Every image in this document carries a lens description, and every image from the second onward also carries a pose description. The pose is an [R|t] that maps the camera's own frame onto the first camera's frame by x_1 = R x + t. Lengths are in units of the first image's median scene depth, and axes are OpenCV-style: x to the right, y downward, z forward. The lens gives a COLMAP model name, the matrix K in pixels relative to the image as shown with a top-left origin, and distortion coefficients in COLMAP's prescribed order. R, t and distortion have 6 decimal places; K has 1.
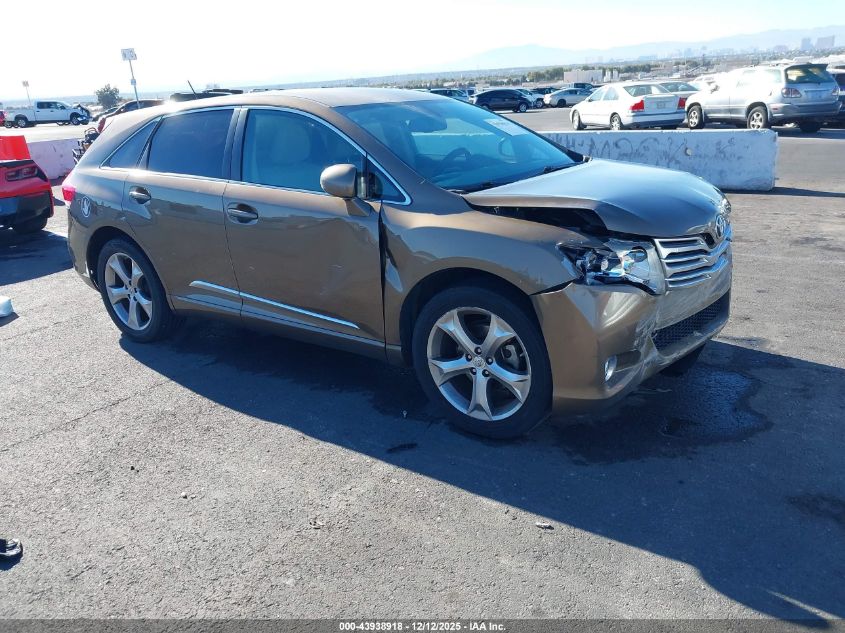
lens RADIAL K [[696.4, 0, 422.5], [0, 696.4, 316.5], [0, 0, 1]] dist [0.058827, -0.102010]
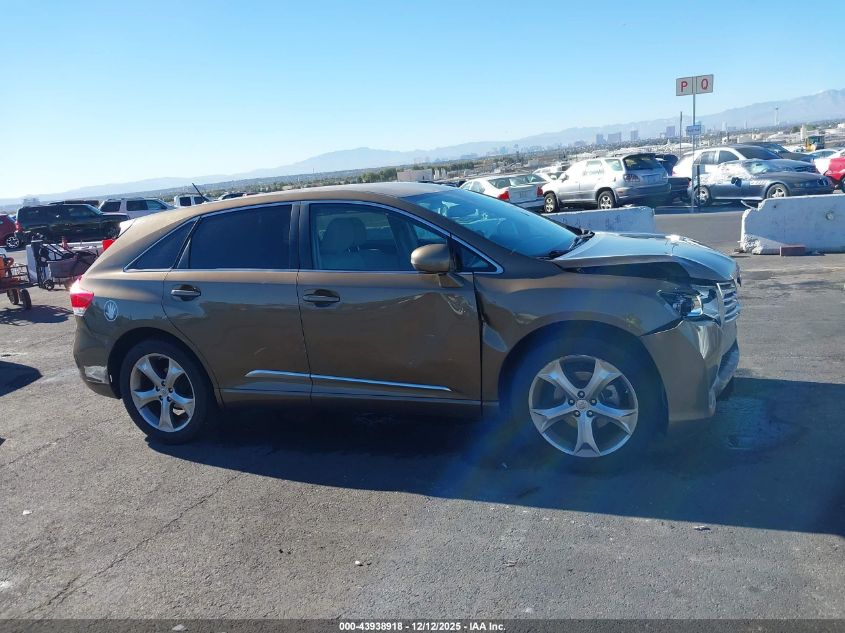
lens RADIAL K [[696.4, 0, 422.5], [0, 696.4, 316.5], [0, 0, 1]] dist [0.058827, -0.102010]
pose [[0.969781, -0.088486, 0.227364, -0.292365], [0.118411, 0.985500, -0.121523, 0.022469], [-0.213314, 0.144773, 0.966198, -0.039945]]
